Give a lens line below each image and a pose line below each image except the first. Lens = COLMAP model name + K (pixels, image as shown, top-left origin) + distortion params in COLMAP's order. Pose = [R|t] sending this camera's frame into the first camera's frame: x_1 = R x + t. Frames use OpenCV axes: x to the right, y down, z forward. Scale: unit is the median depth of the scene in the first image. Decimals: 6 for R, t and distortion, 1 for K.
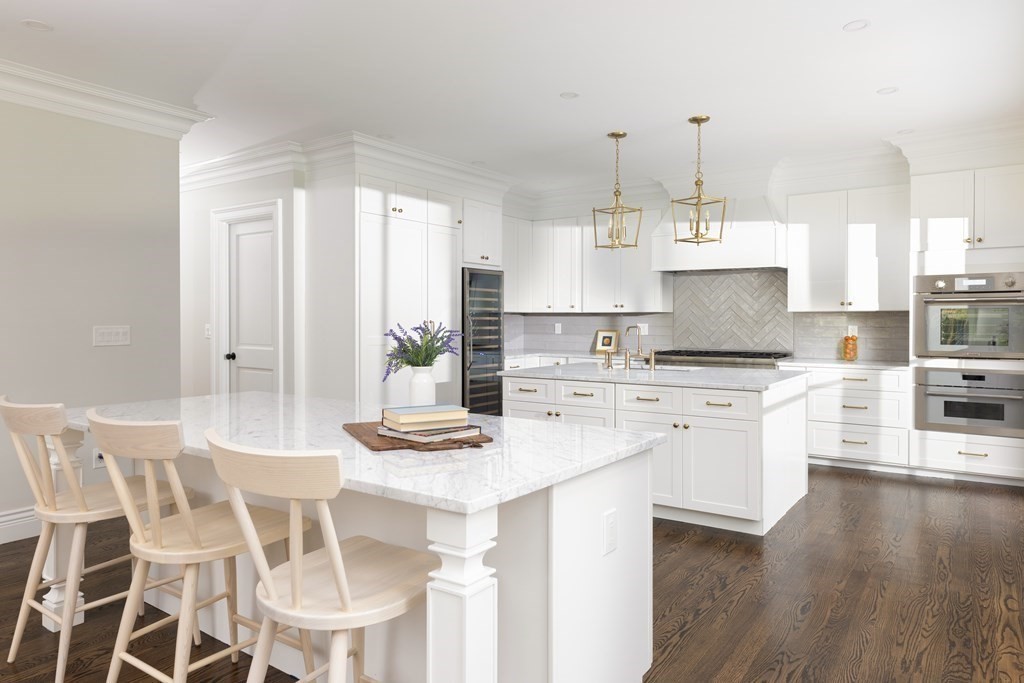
lens RADIAL K [[672.7, 0, 510.8], [0, 672.7, 334.6], [0, 0, 1]] dist [-0.005832, 0.000905]
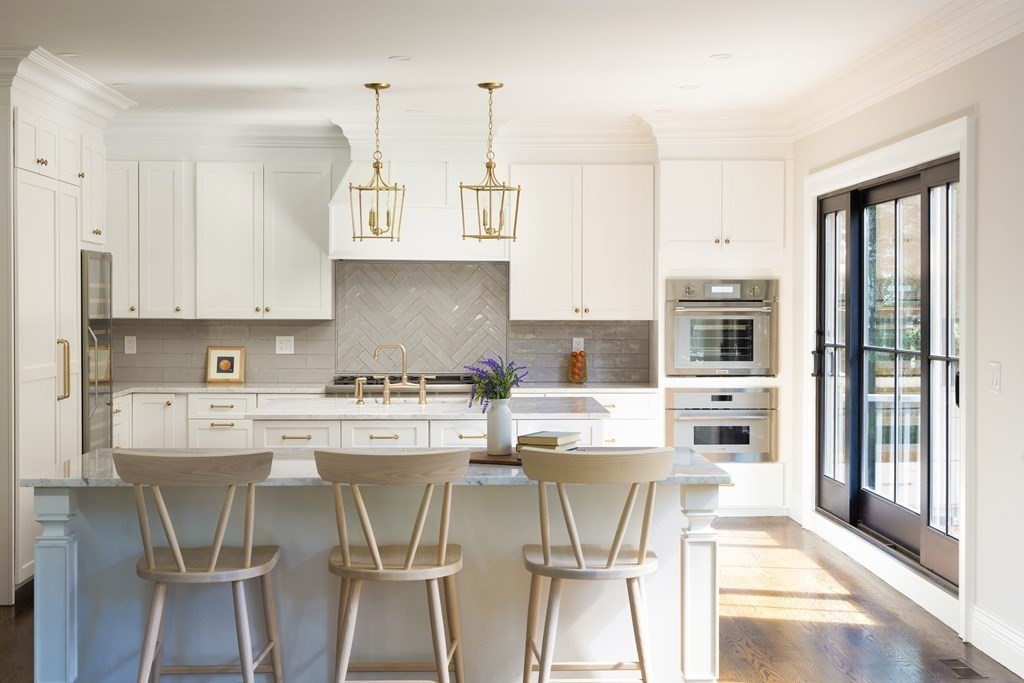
lens RADIAL K [[1577.6, 0, 511.9], [0, 1577.6, 341.1], [0, 0, 1]] dist [0.101572, 0.000000]
pose [[0.786804, -0.014520, 0.617032, -0.679959], [0.012198, 0.999894, 0.007976, -0.025264], [-0.617082, 0.001251, 0.786898, -0.386074]]
